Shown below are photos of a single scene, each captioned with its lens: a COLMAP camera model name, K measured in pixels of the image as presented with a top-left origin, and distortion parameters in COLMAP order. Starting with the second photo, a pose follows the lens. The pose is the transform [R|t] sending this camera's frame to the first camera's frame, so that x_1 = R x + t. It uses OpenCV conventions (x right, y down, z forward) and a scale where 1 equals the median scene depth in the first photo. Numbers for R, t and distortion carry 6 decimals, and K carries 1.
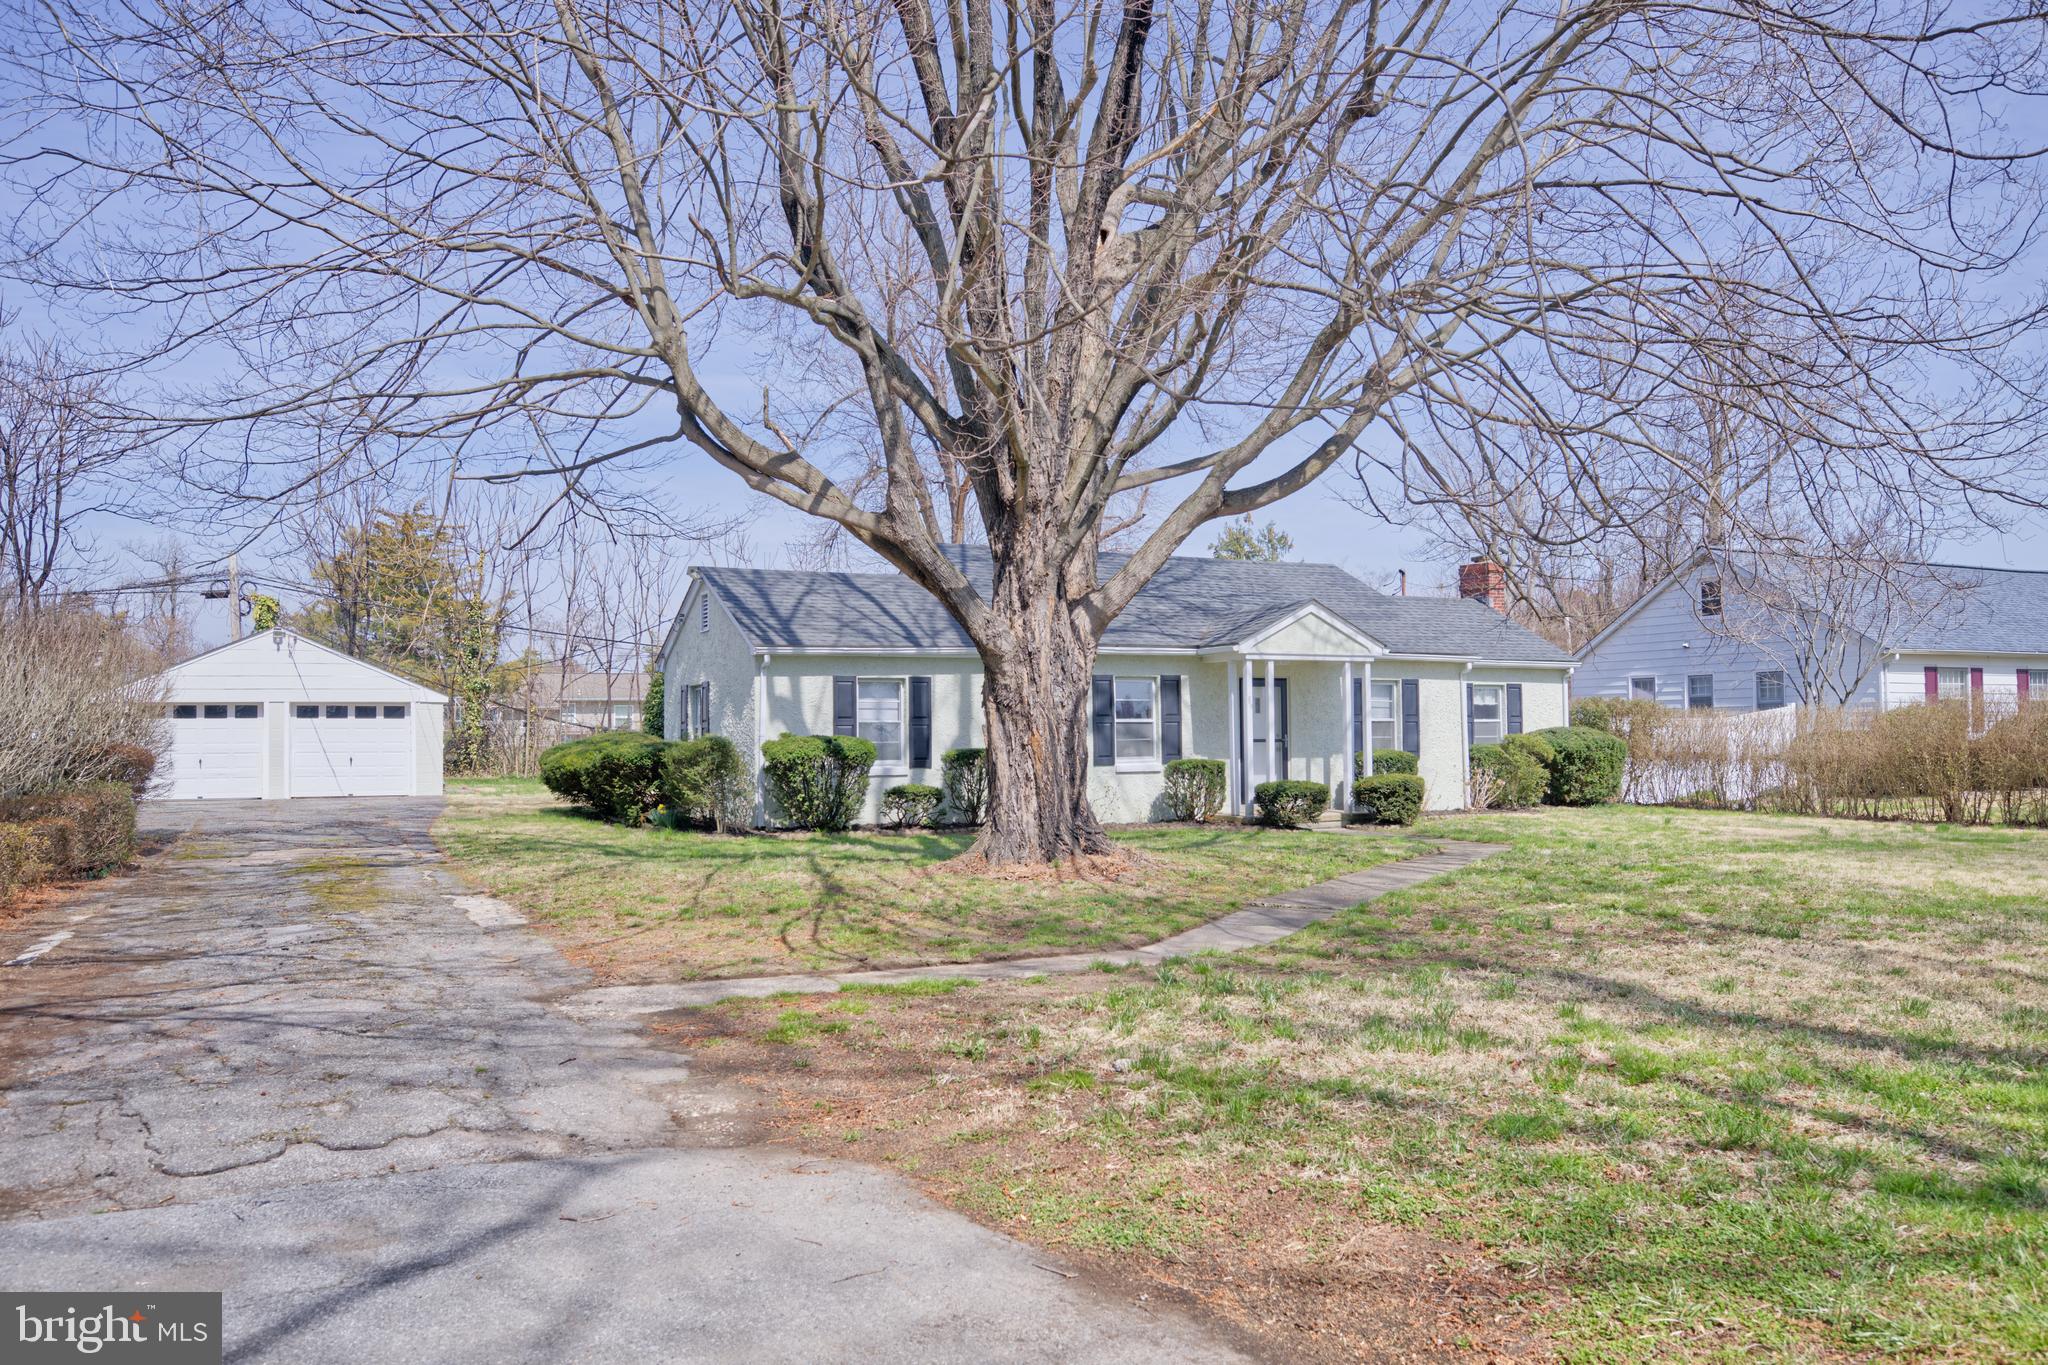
lens RADIAL K [[1576.1, 0, 1024.0], [0, 1576.1, 682.5], [0, 0, 1]] dist [0.000524, 0.004928]
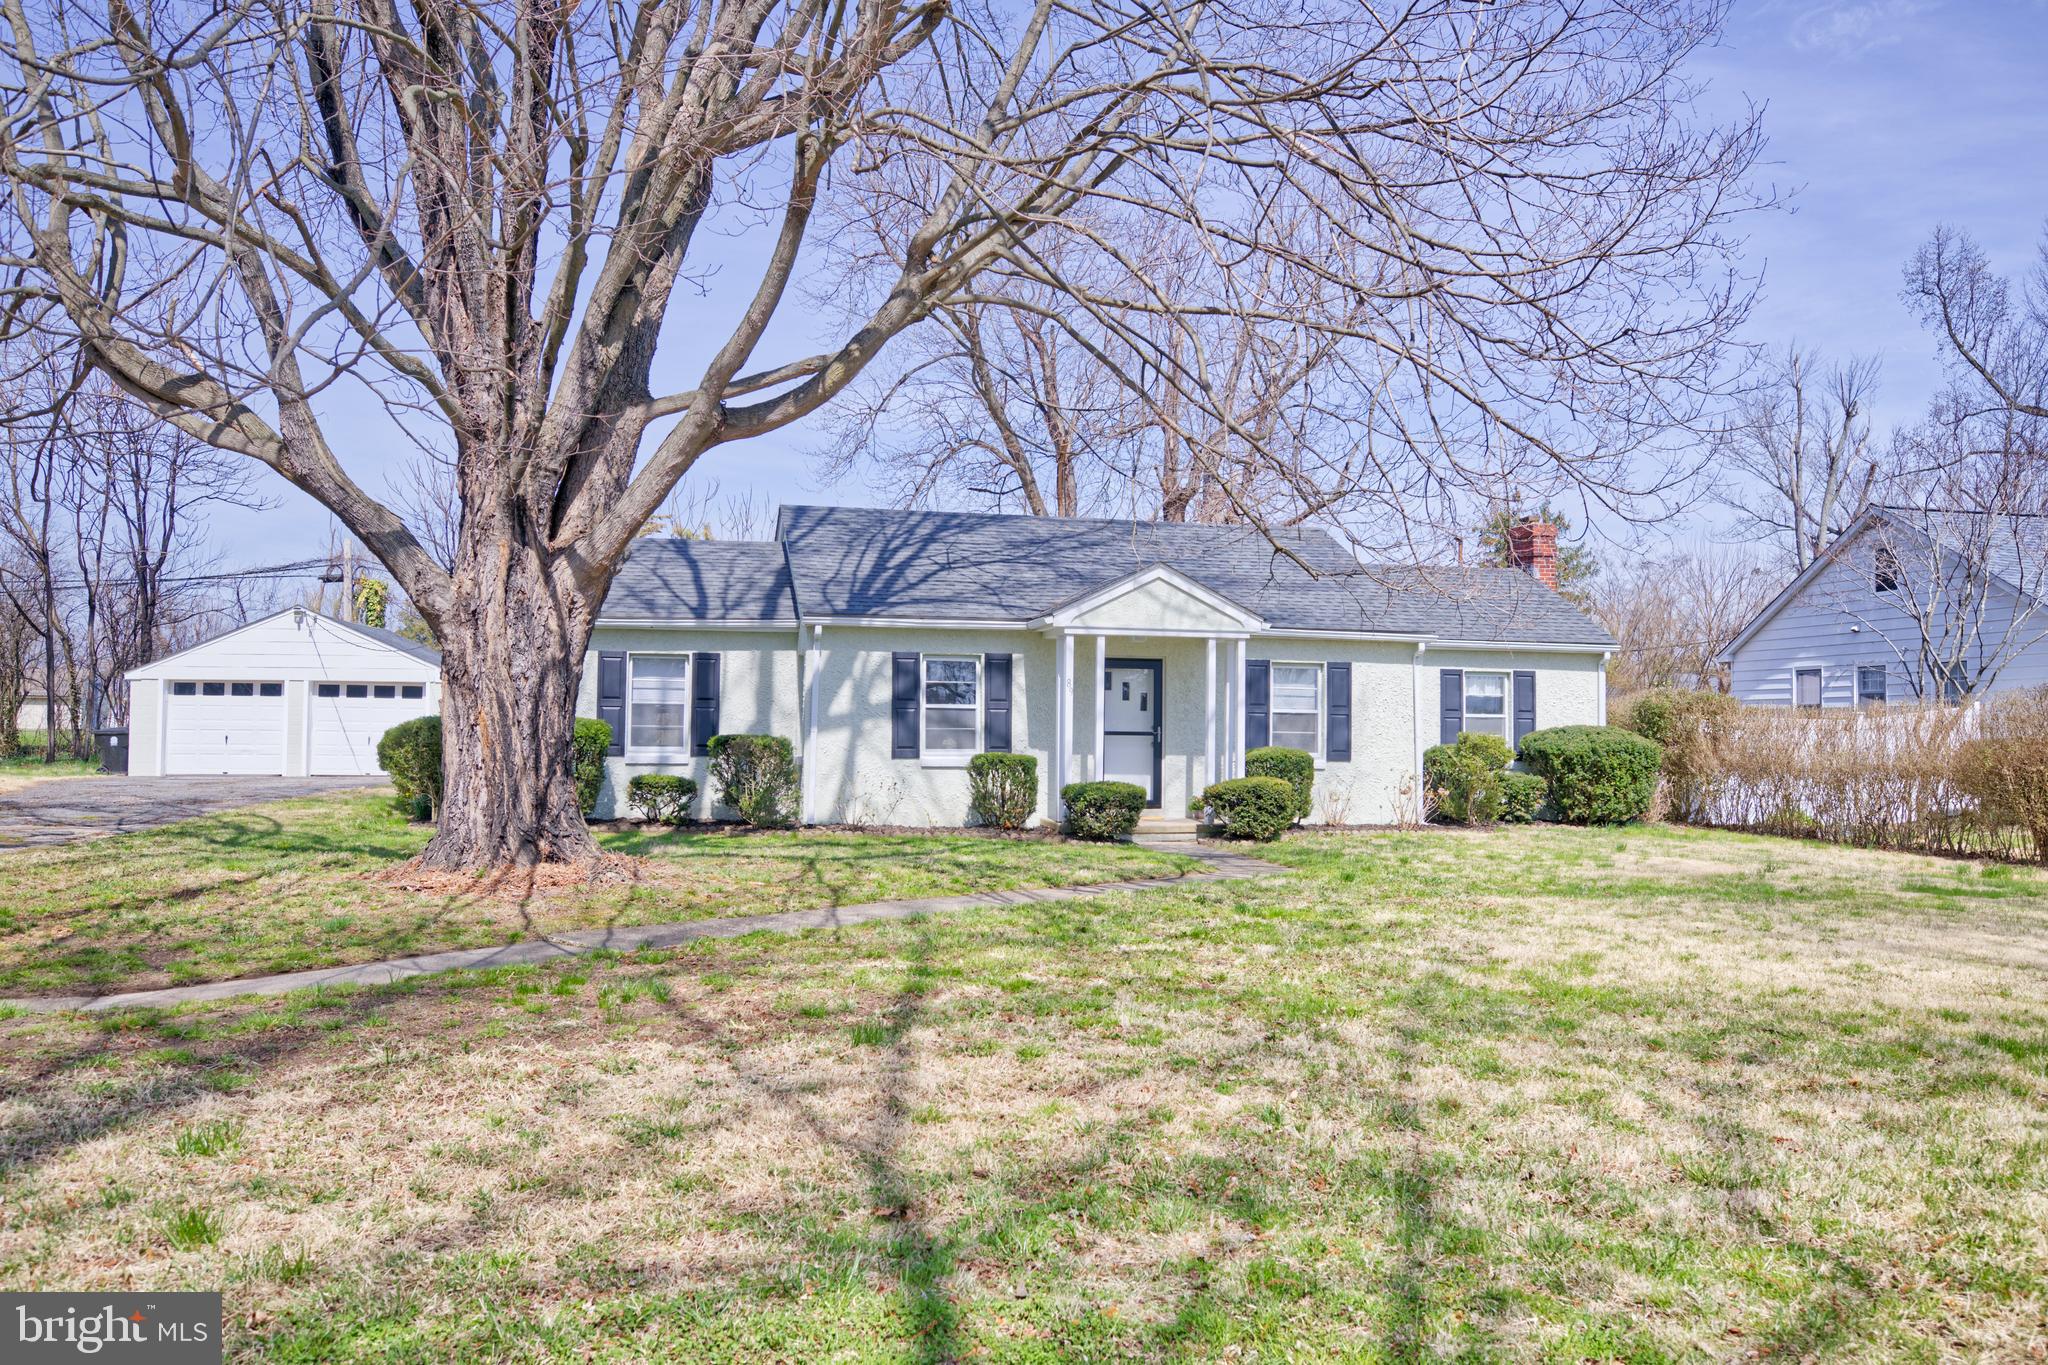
lens RADIAL K [[1576.1, 0, 1024.0], [0, 1576.1, 682.5], [0, 0, 1]] dist [0.000524, 0.004928]
pose [[0.968514, 0.010393, -0.248743, 0.317107], [-0.009959, 0.999946, 0.003002, 0.008190], [0.248760, -0.000430, 0.968565, 0.185236]]
